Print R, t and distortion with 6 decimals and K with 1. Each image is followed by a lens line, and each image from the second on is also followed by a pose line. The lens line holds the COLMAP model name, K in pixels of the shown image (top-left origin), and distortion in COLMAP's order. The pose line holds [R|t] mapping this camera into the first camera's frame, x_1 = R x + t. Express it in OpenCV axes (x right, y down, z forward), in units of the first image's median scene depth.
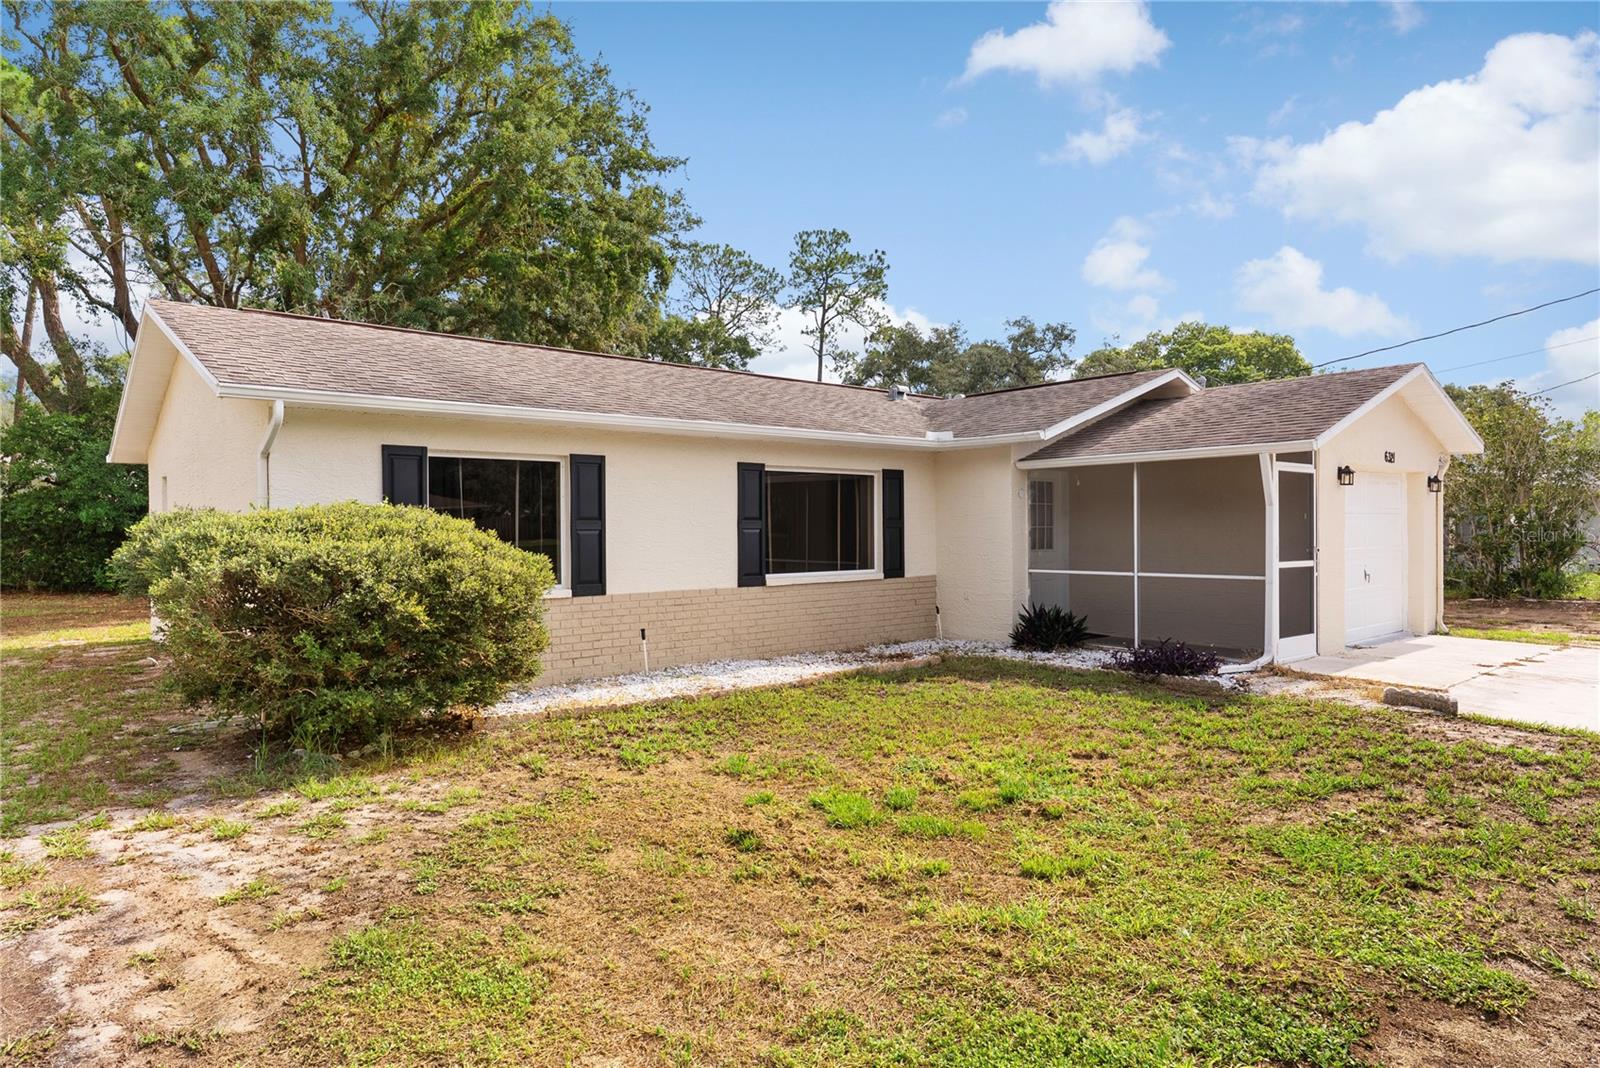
lens RADIAL K [[941.2, 0, 801.4], [0, 941.2, 532.1], [0, 0, 1]] dist [-0.004776, -0.000408]
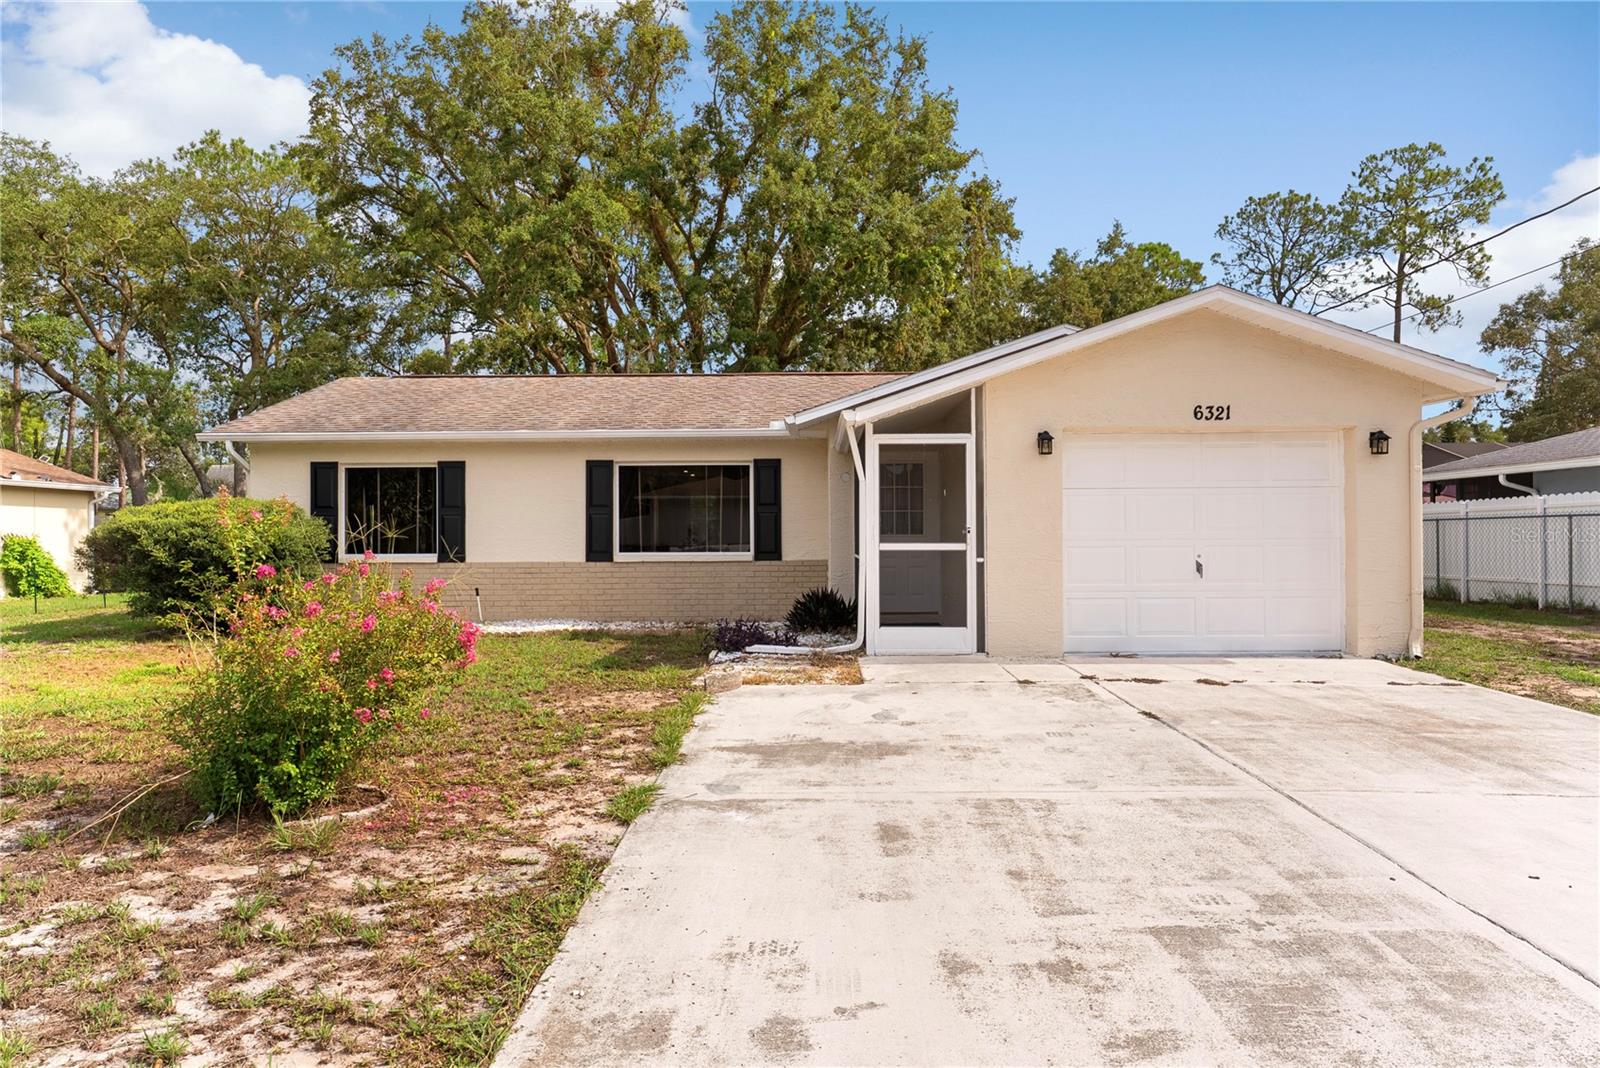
lens RADIAL K [[997.8, 0, 800.7], [0, 997.8, 532.0], [0, 0, 1]] dist [-0.007433, -0.002814]
pose [[0.751885, 0.000955, -0.659294, 0.877352], [-0.002500, 0.999996, -0.001402, 0.018233], [0.659289, 0.002703, 0.751884, 0.180151]]
